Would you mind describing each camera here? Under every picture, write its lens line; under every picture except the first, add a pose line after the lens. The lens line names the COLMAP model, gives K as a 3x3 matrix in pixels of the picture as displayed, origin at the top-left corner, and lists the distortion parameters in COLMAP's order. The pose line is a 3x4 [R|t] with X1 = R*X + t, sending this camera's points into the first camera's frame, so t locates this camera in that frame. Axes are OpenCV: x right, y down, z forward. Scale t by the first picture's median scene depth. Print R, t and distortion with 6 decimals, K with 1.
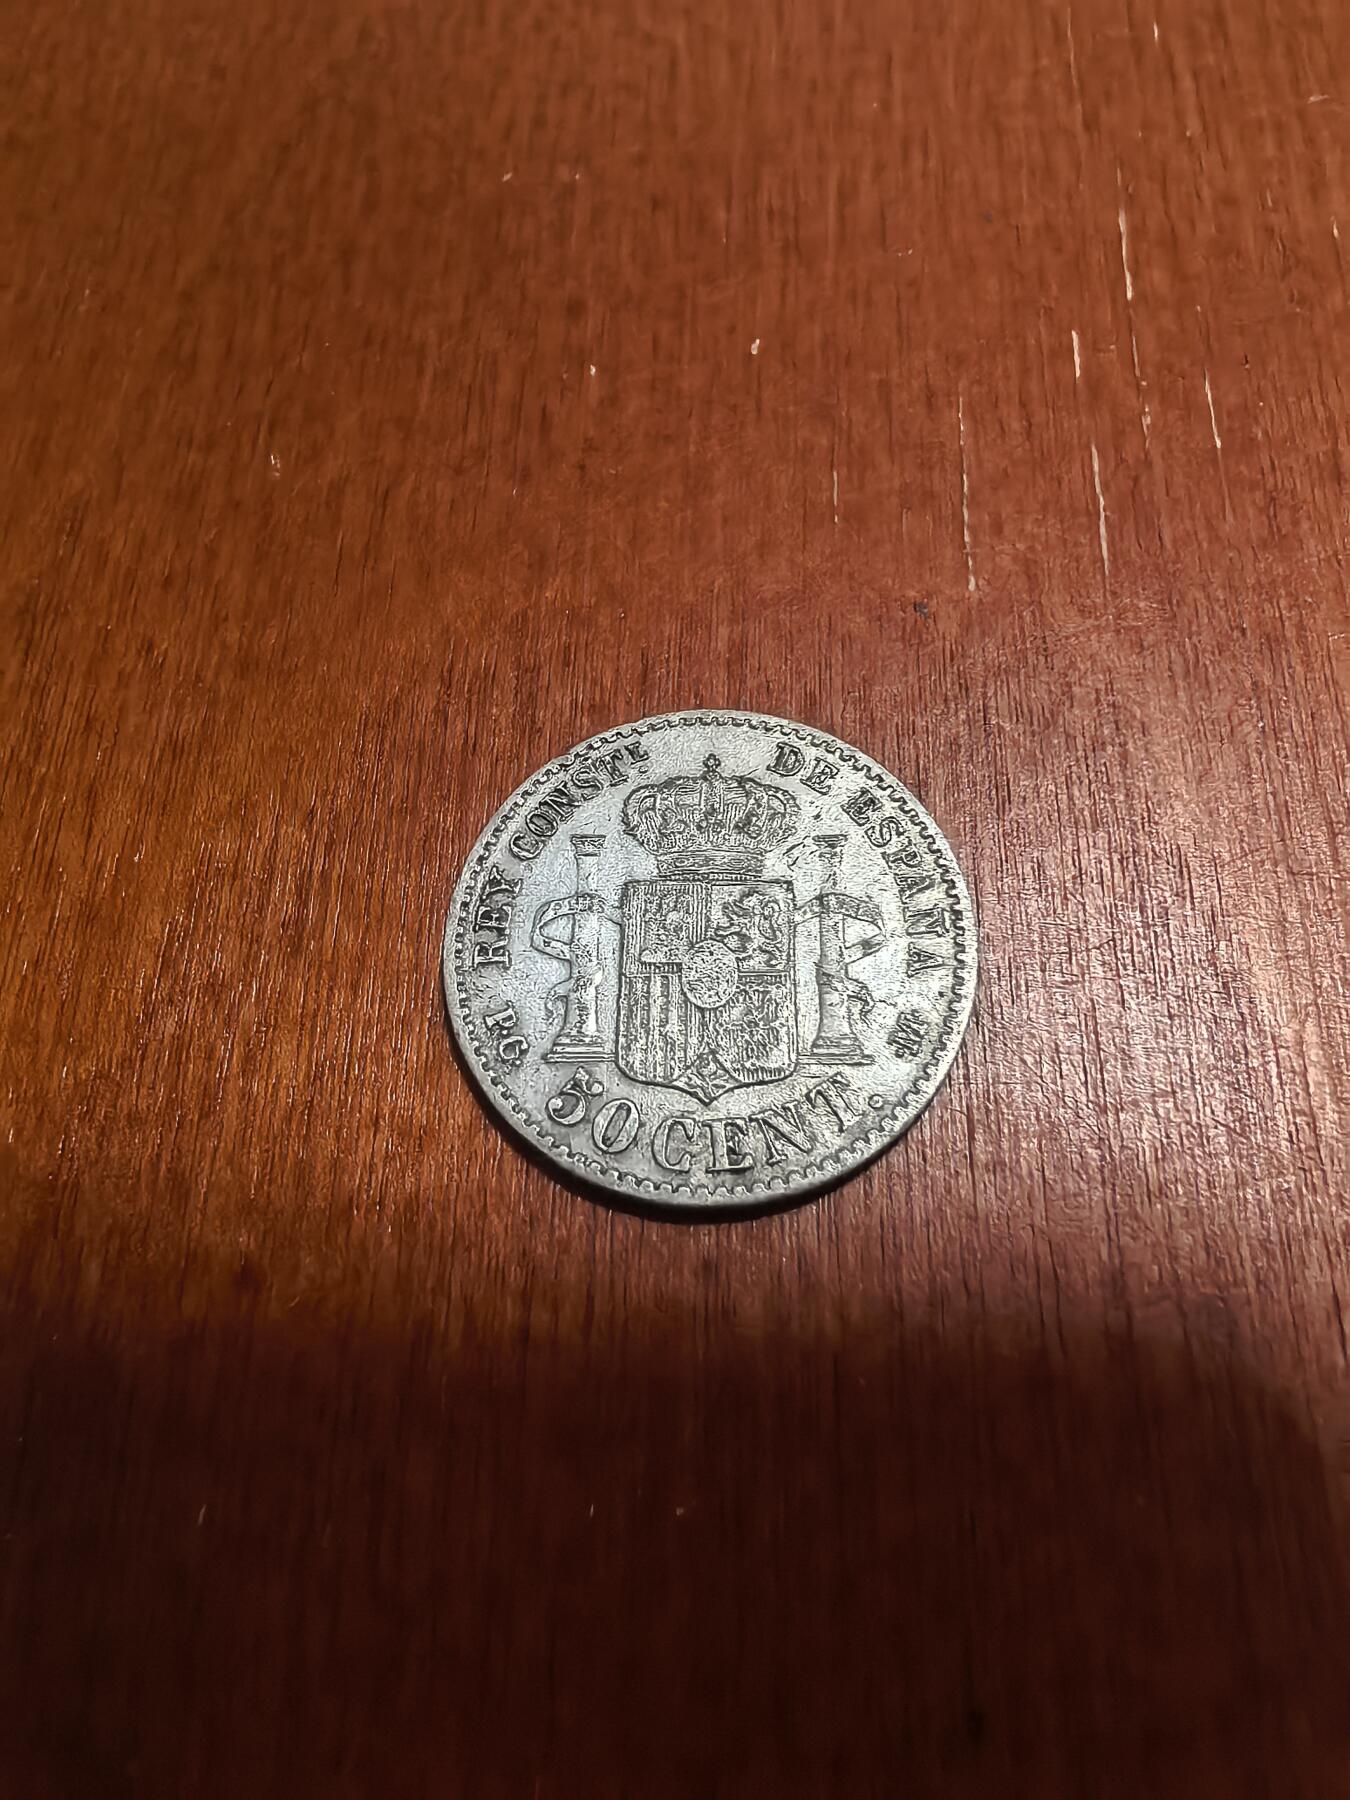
lens RADIAL K [[1360.4, 0, 681.0], [0, 1360.4, 906.0], [0, 0, 1]] dist [0.003155, -0.012979]
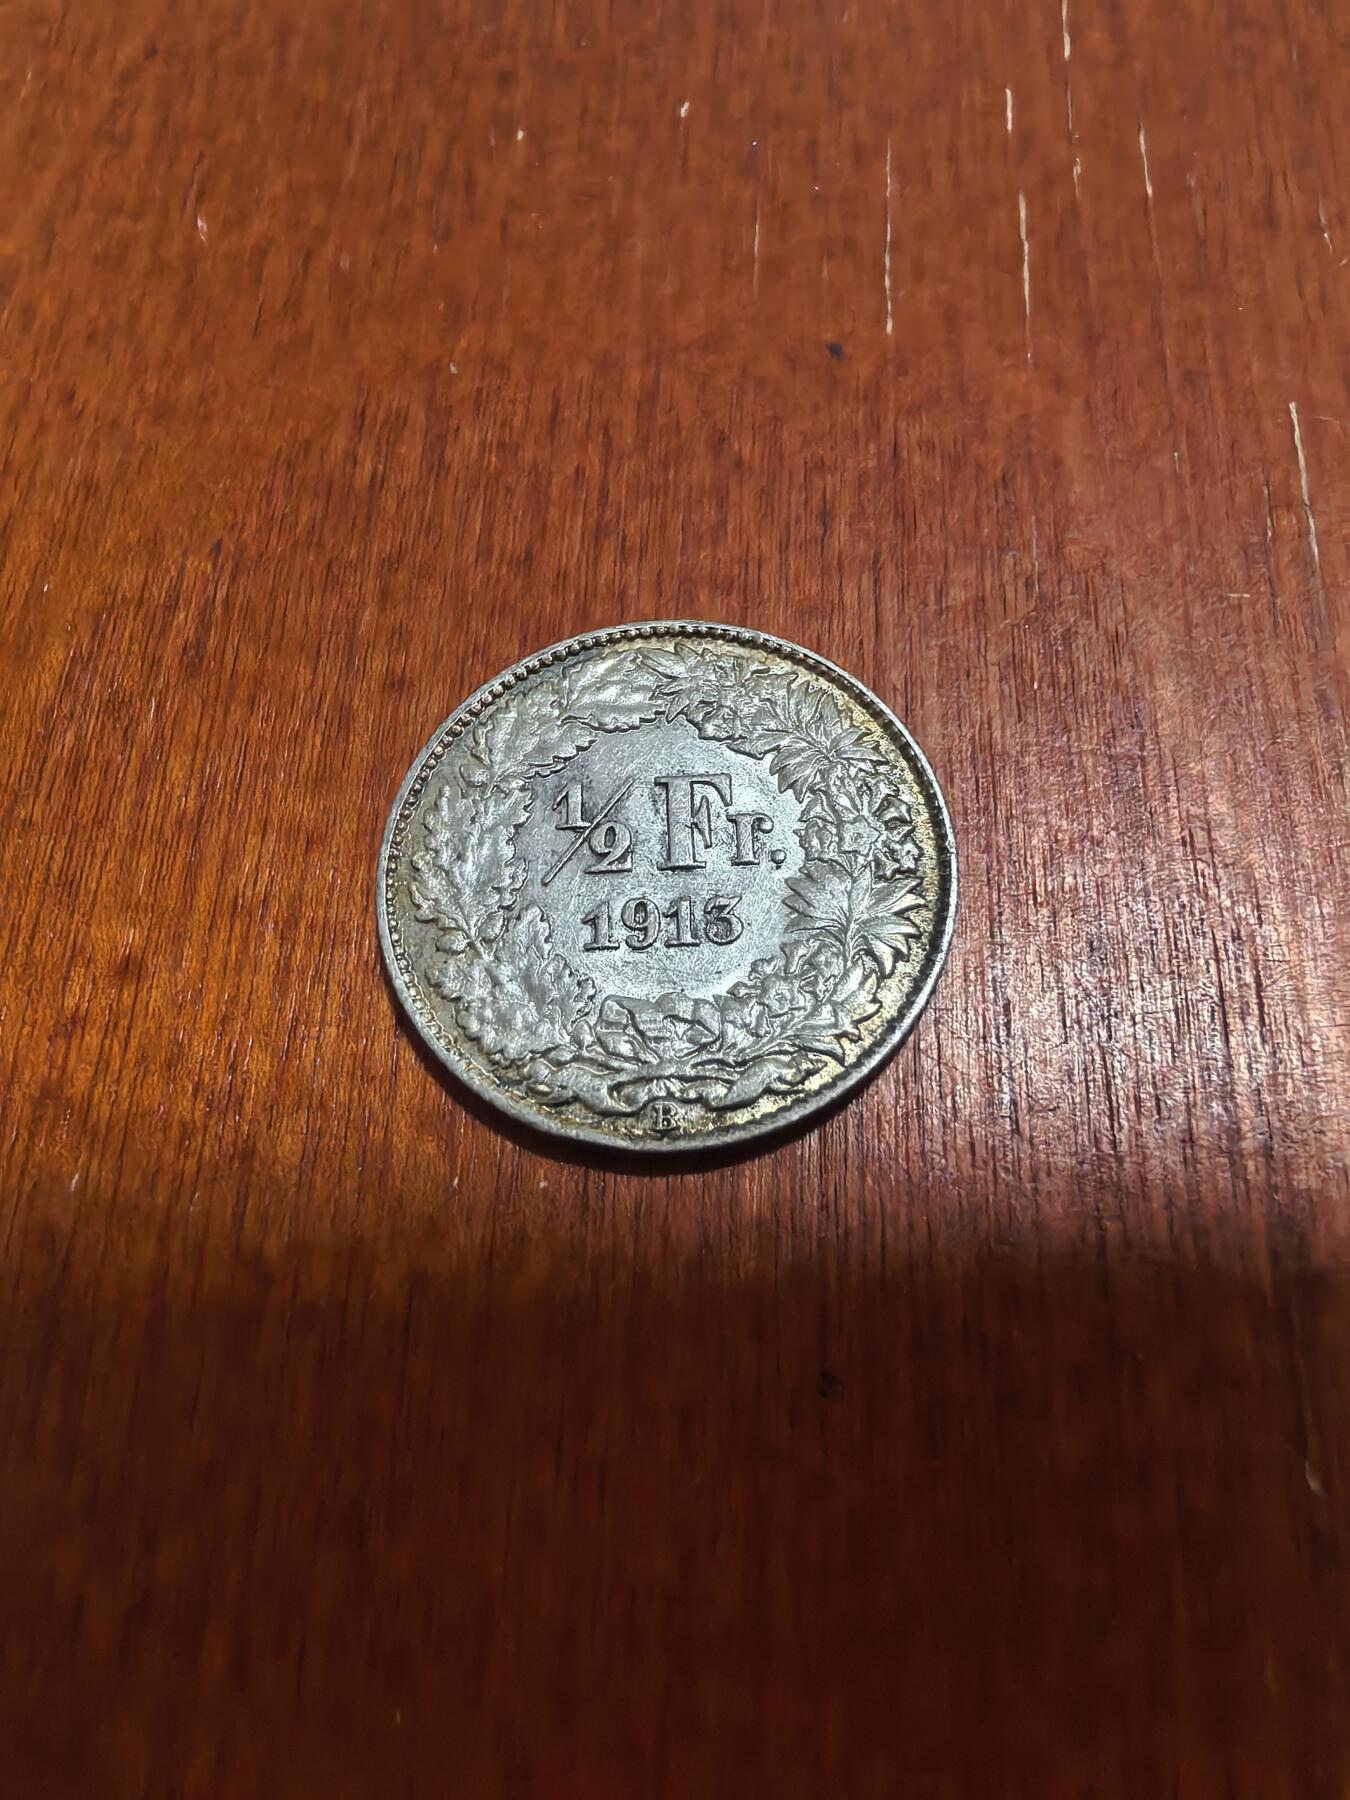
lens RADIAL K [[1360.4, 0, 672.0], [0, 1360.4, 909.1], [0, 0, 1]] dist [0.003155, -0.012979]
pose [[0.999168, 0.010283, -0.039458, 0.092890], [-0.009932, 0.999909, 0.009085, 0.165066], [0.039548, -0.008685, 0.999180, 0.006339]]
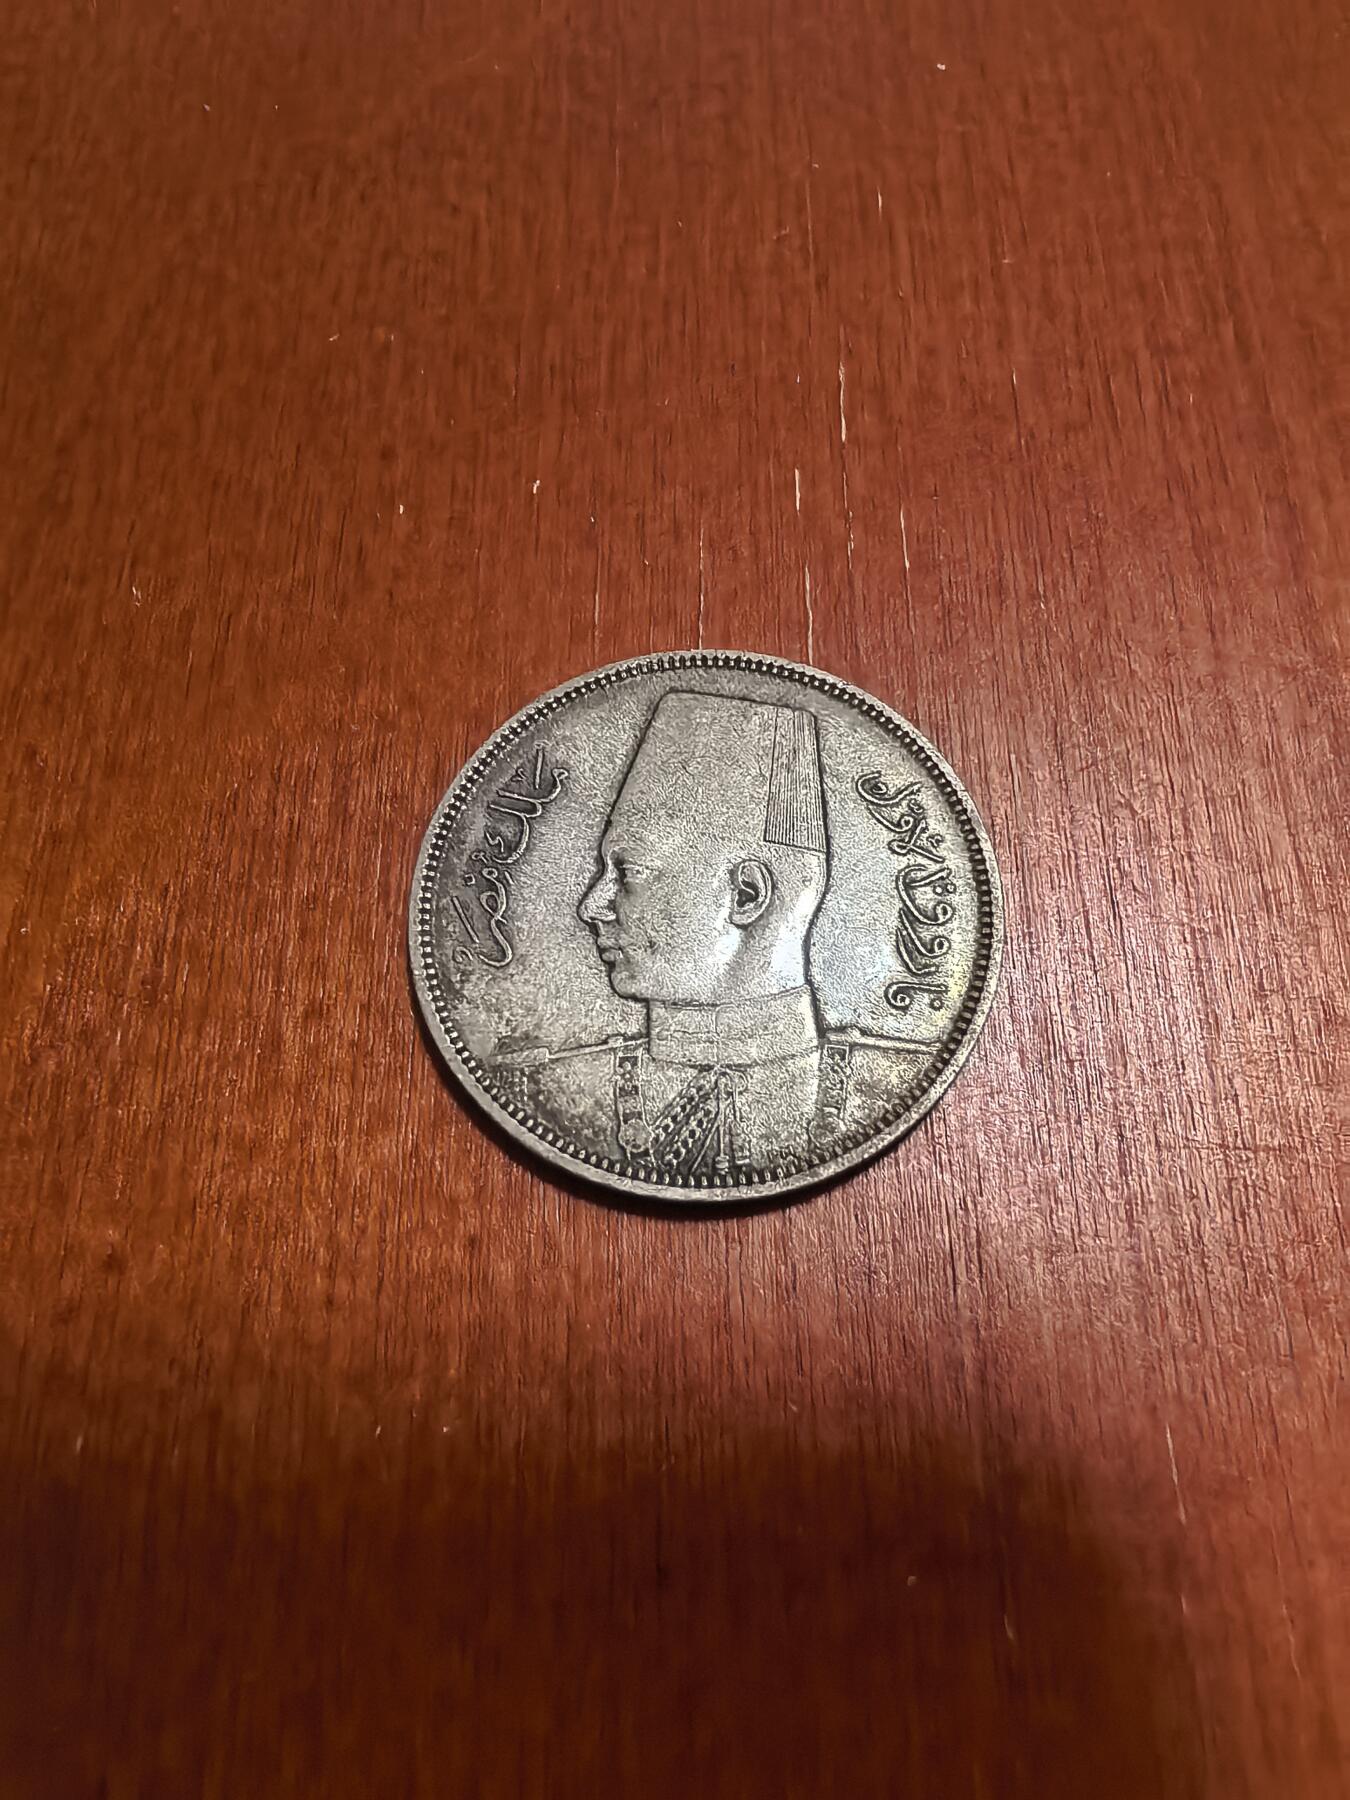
lens RADIAL K [[1360.4, 0, 677.3], [0, 1360.4, 907.3], [0, 0, 1]] dist [0.003155, -0.012979]
pose [[0.999370, -0.026621, 0.023489, 0.145107], [0.026460, 0.999624, 0.007137, -0.043072], [-0.023670, -0.006511, 0.999699, -0.220430]]
